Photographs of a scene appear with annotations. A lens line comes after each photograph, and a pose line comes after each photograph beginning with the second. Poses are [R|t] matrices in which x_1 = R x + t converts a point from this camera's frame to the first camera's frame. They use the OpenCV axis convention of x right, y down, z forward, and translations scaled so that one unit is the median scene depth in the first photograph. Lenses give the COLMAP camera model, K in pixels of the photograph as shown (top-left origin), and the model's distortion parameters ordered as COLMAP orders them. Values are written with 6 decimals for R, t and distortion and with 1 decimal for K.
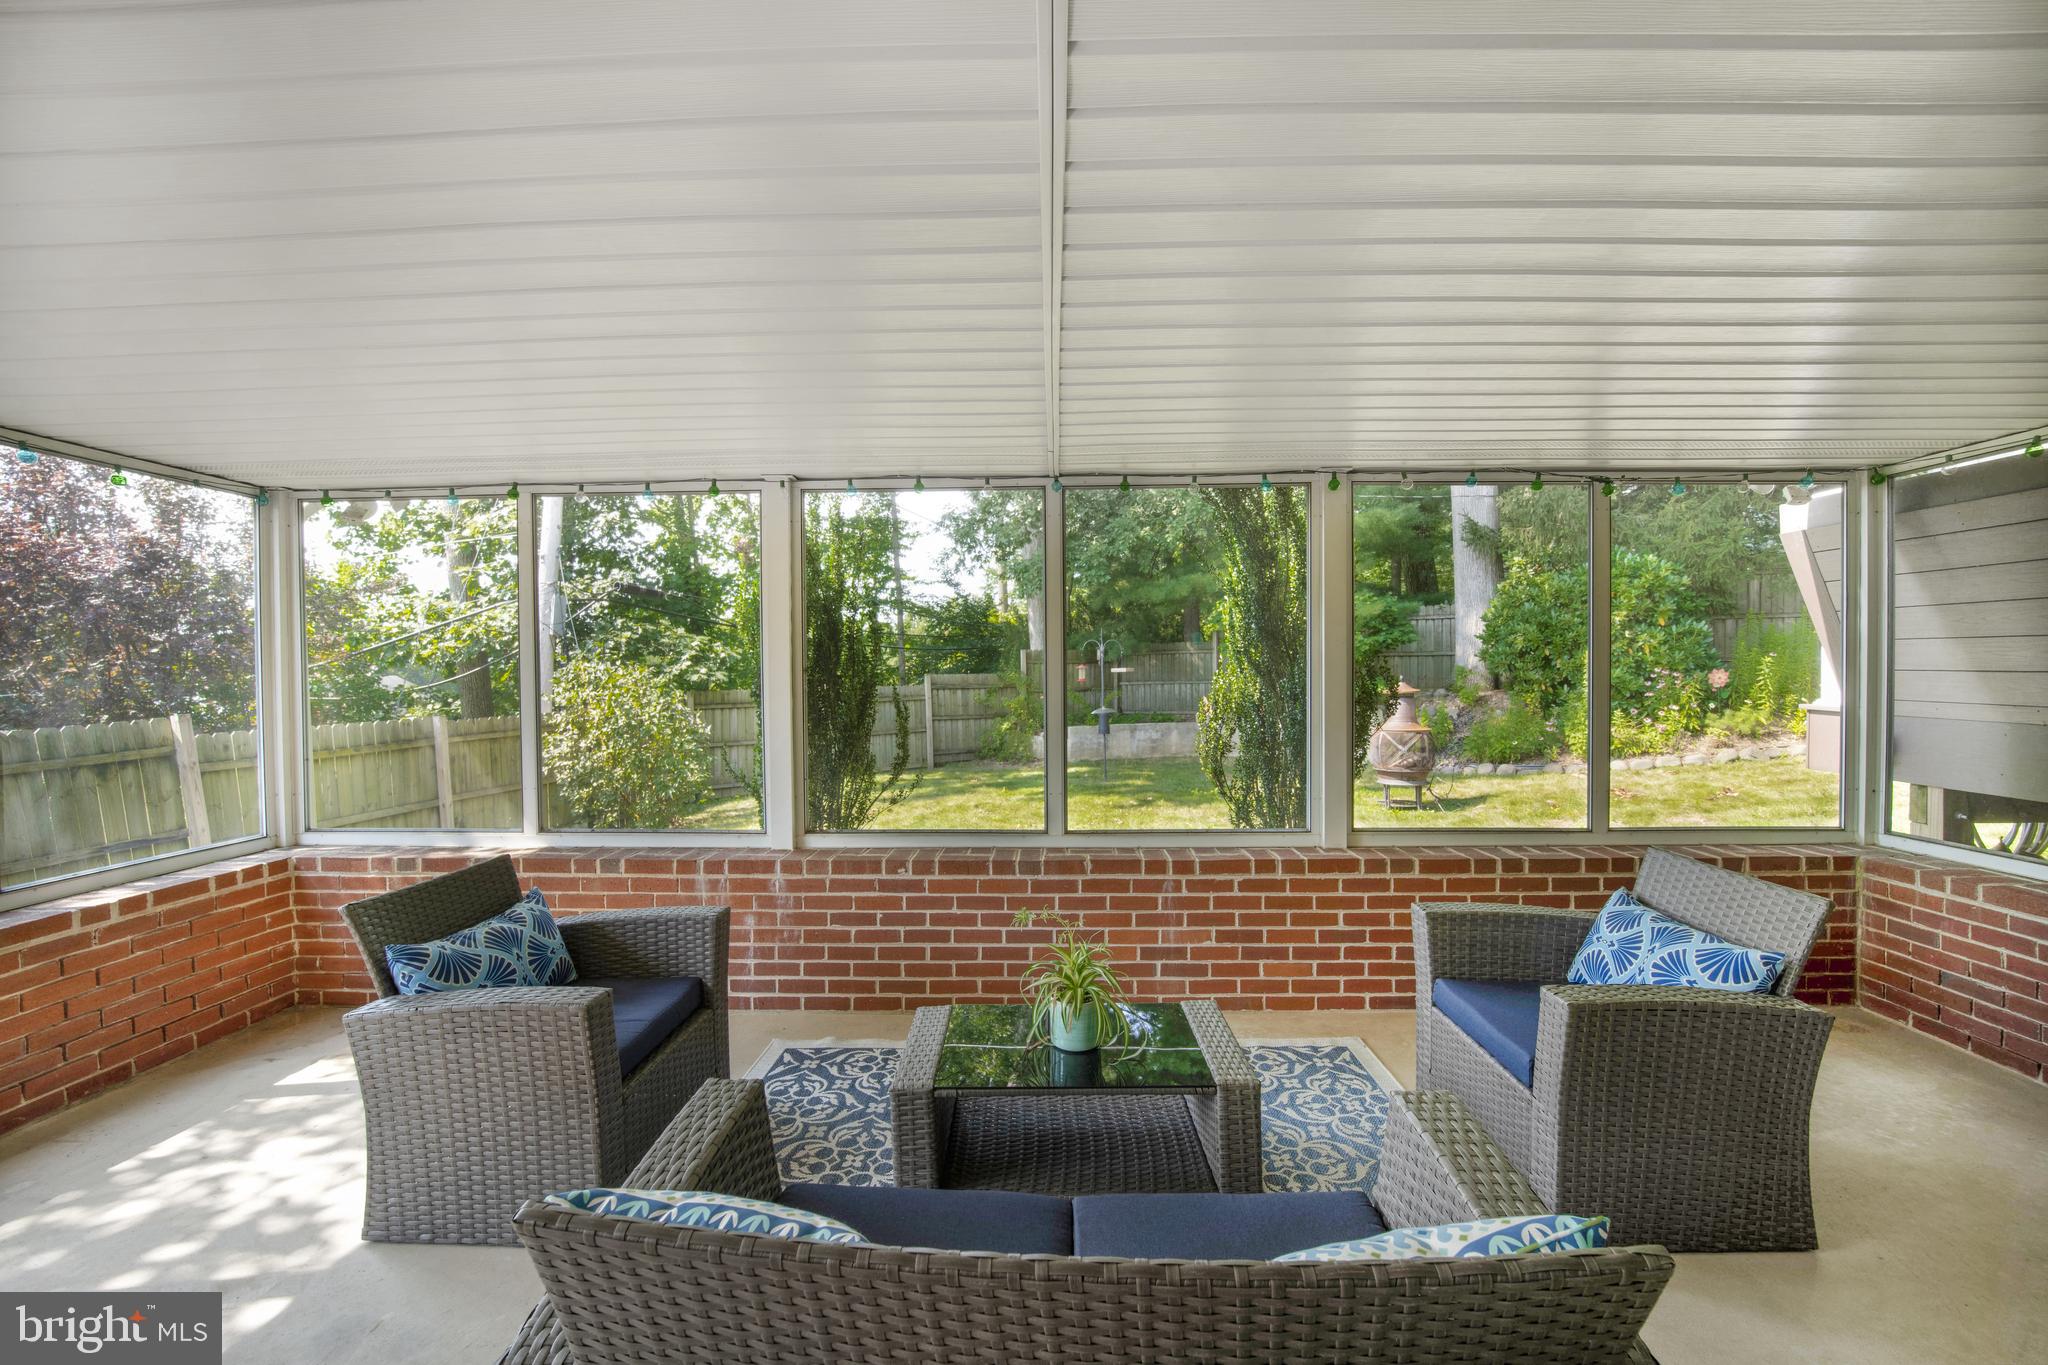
lens RADIAL K [[838.3, 0, 1035.8], [0, 838.3, 690.2], [0, 0, 1]] dist [-0.004958, 0.001186]
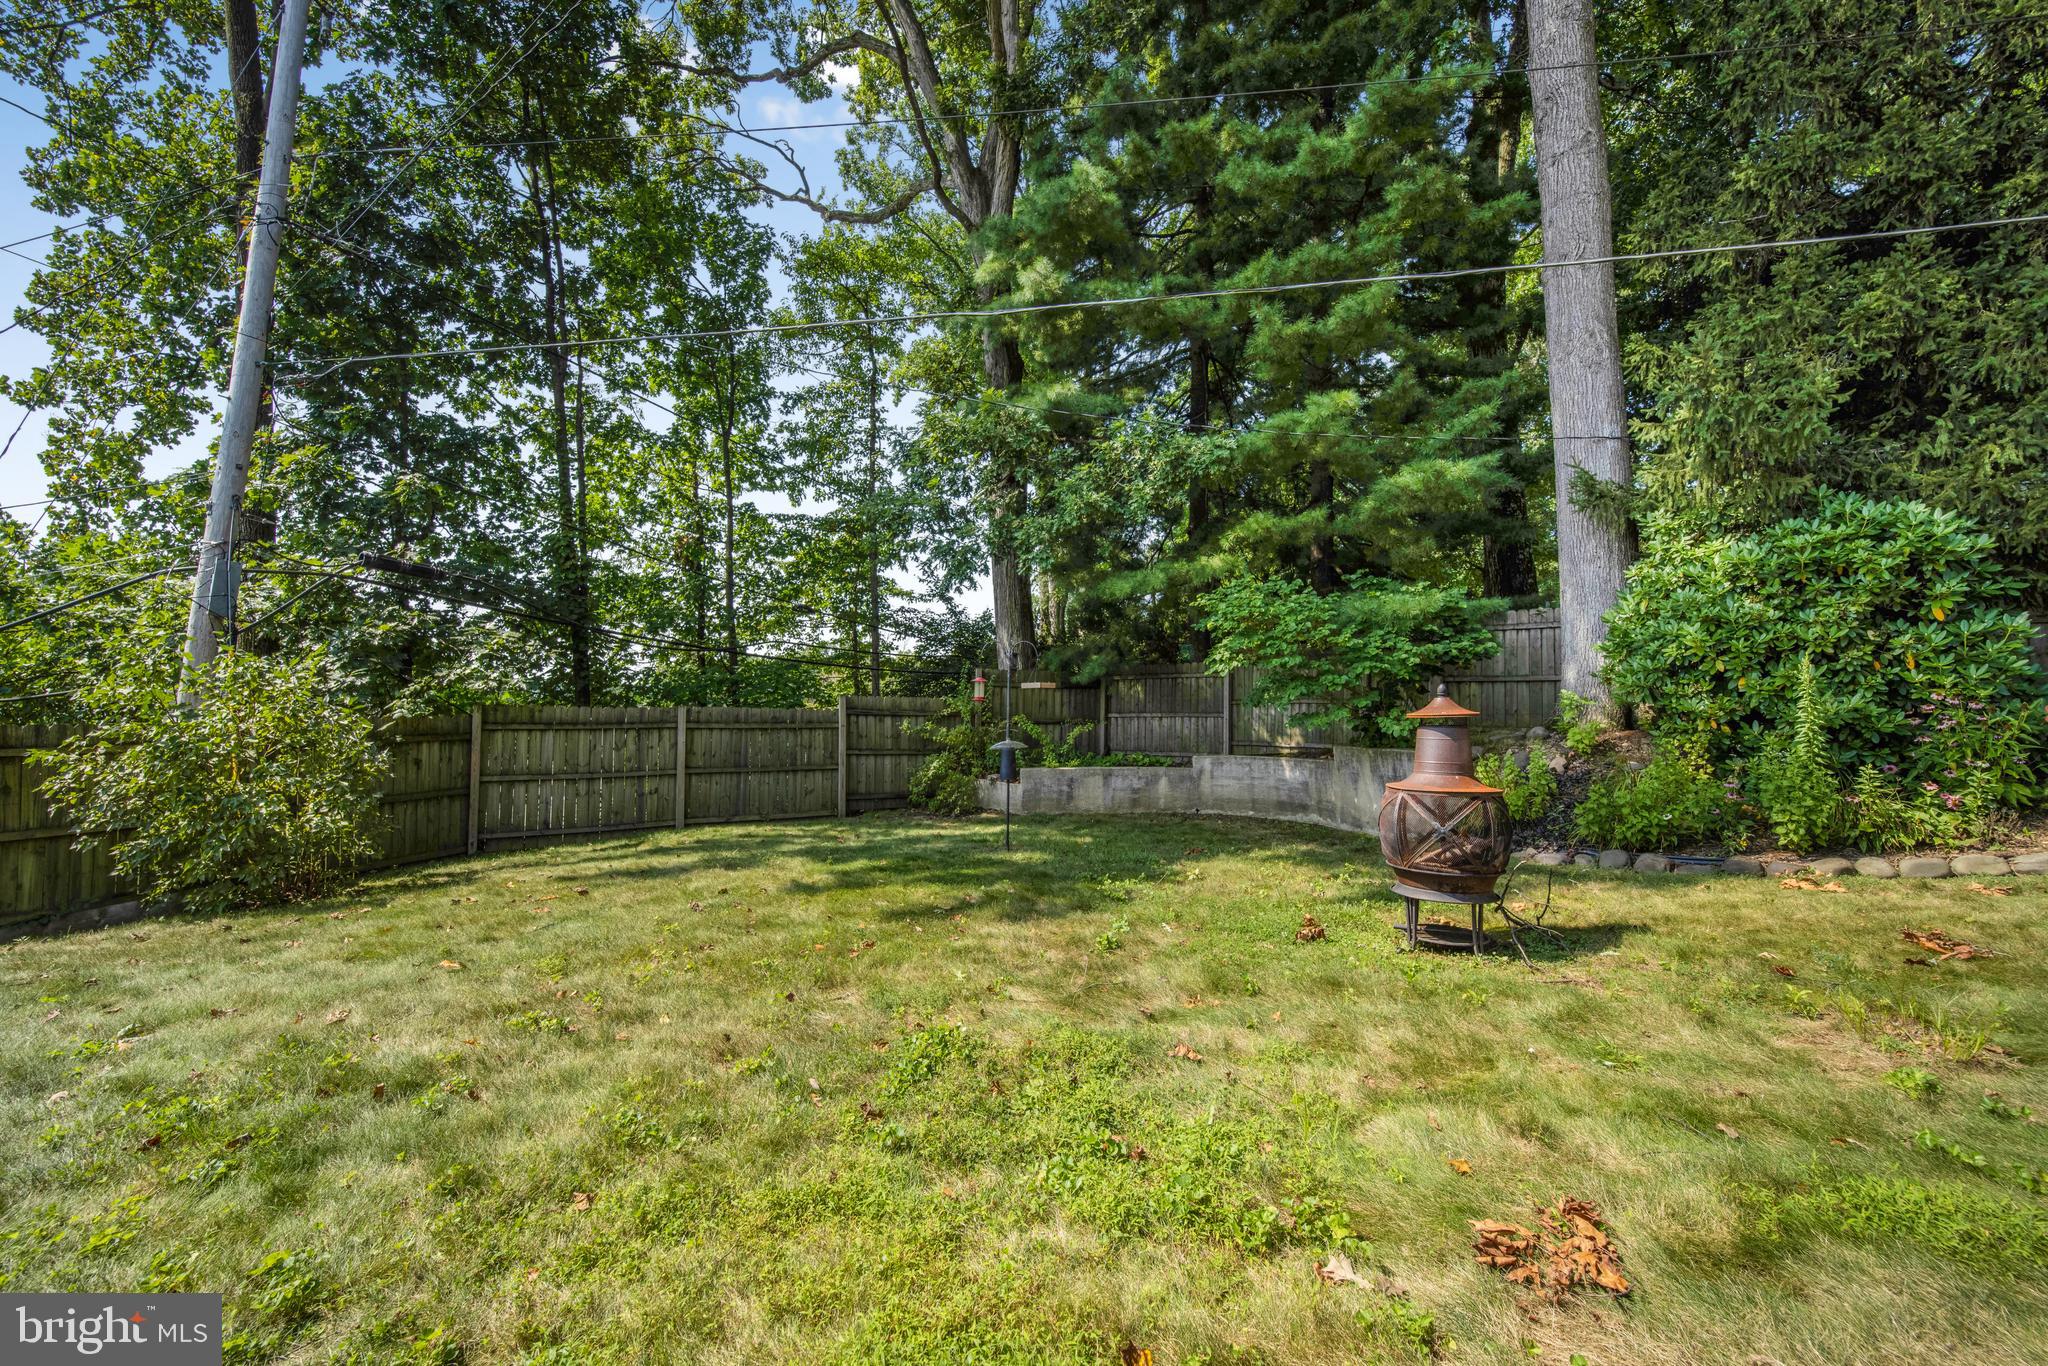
lens RADIAL K [[838.3, 0, 1028.4], [0, 838.3, 689.0], [0, 0, 1]] dist [-0.004958, 0.001186]
pose [[0.993823, 0.020563, -0.109053, 0.188038], [-0.026219, 0.998370, -0.050690, 0.014658], [0.107833, 0.053236, 0.992743, 0.361578]]
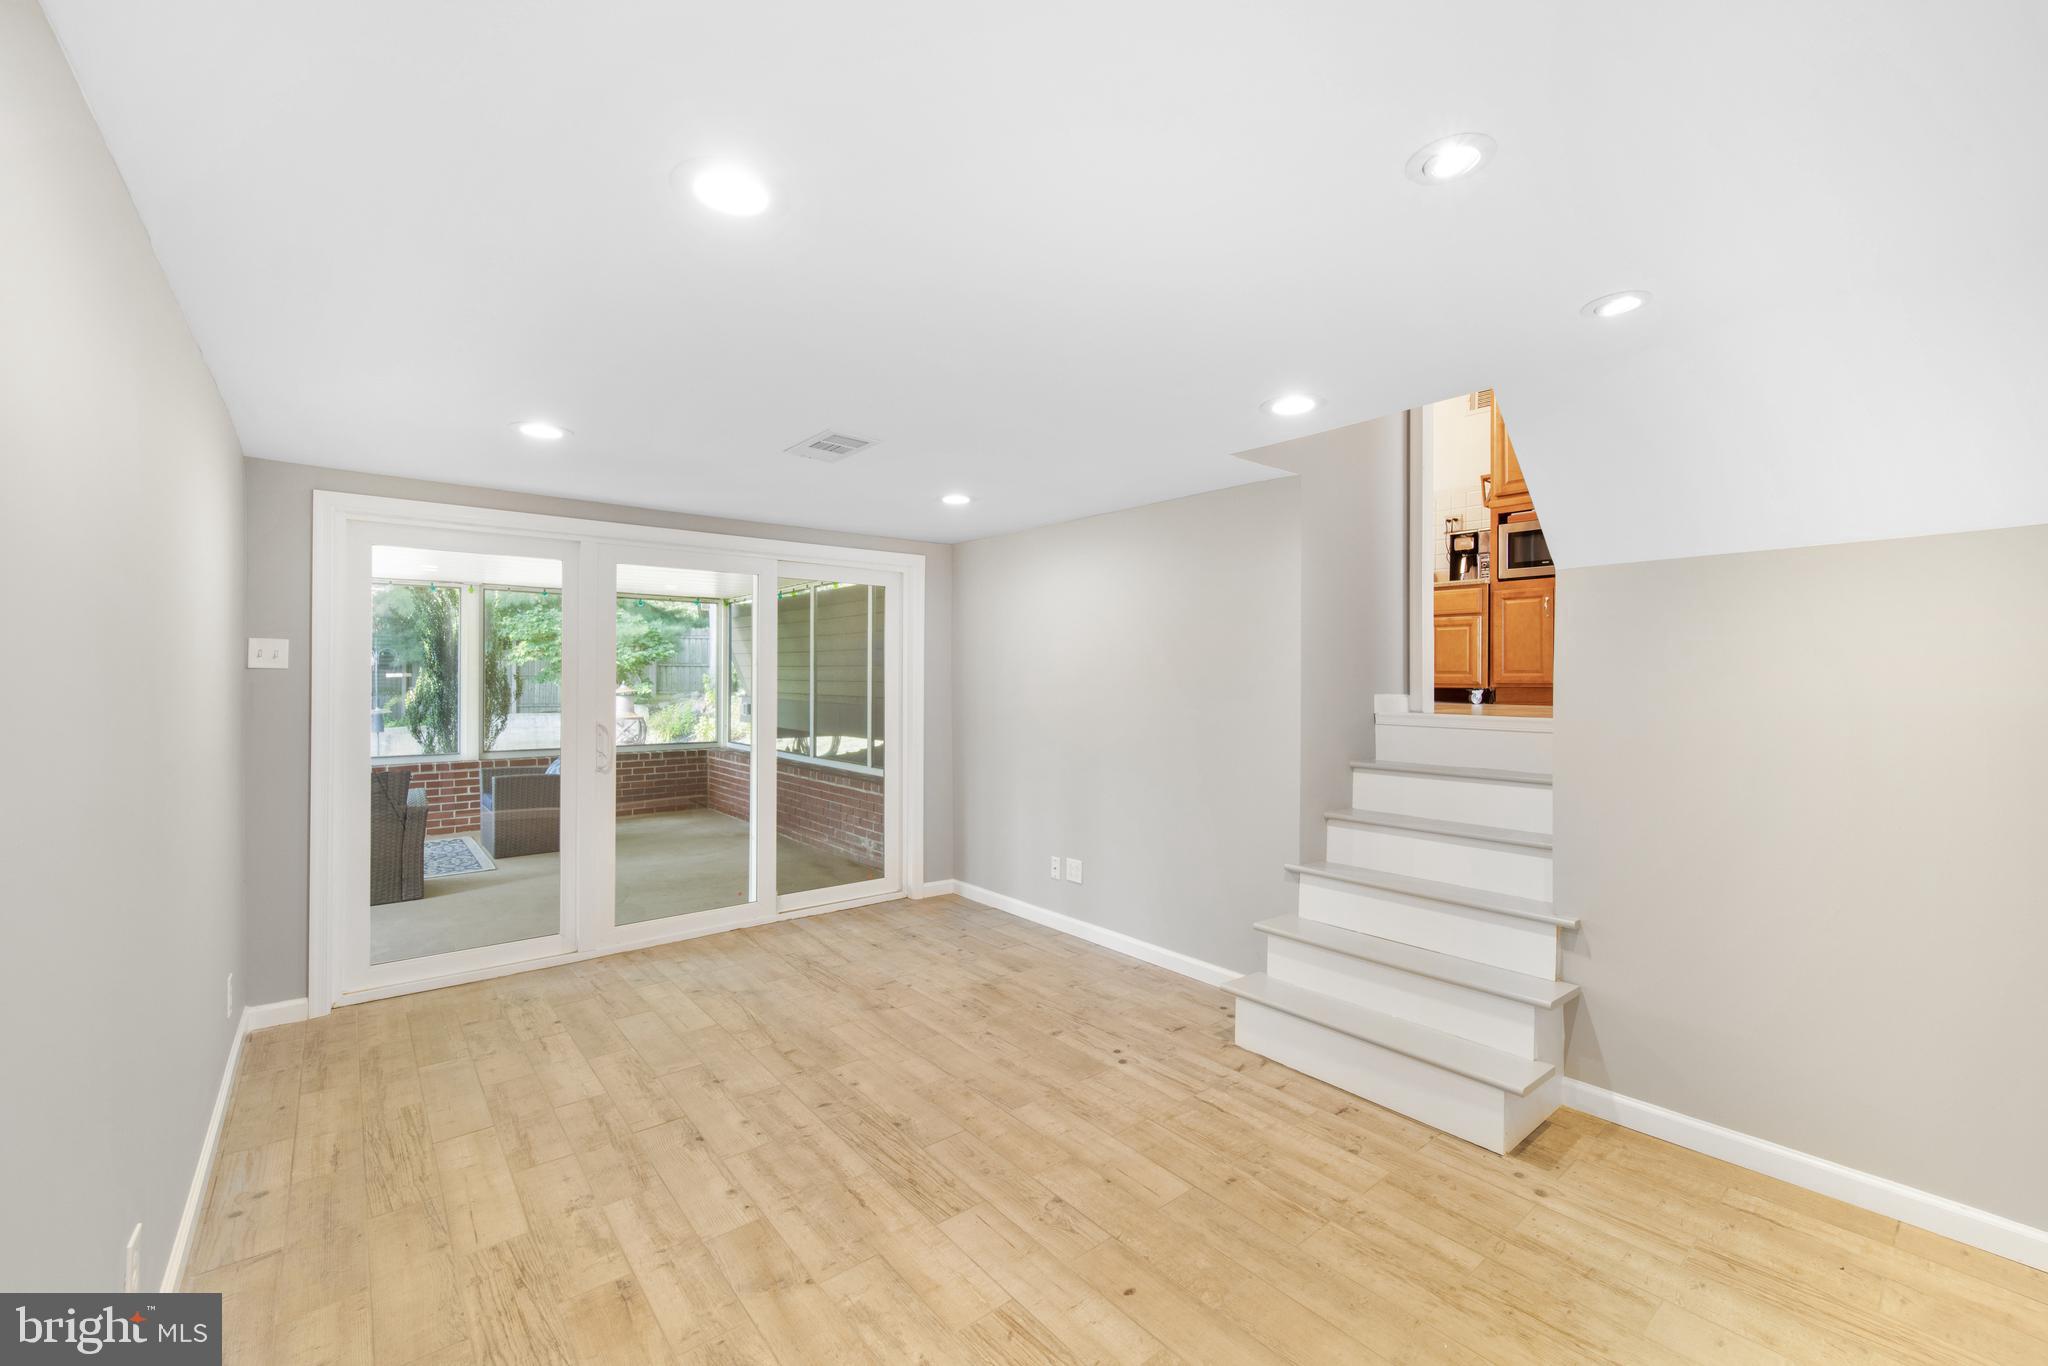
lens RADIAL K [[838.3, 0, 1029.5], [0, 838.3, 677.2], [0, 0, 1]] dist [-0.004958, 0.001186]
pose [[0.757716, 0.008087, 0.652534, 0.012101], [0.007500, 0.999749, -0.021099, 0.009546], [-0.652541, 0.020881, 0.757466, -0.445209]]
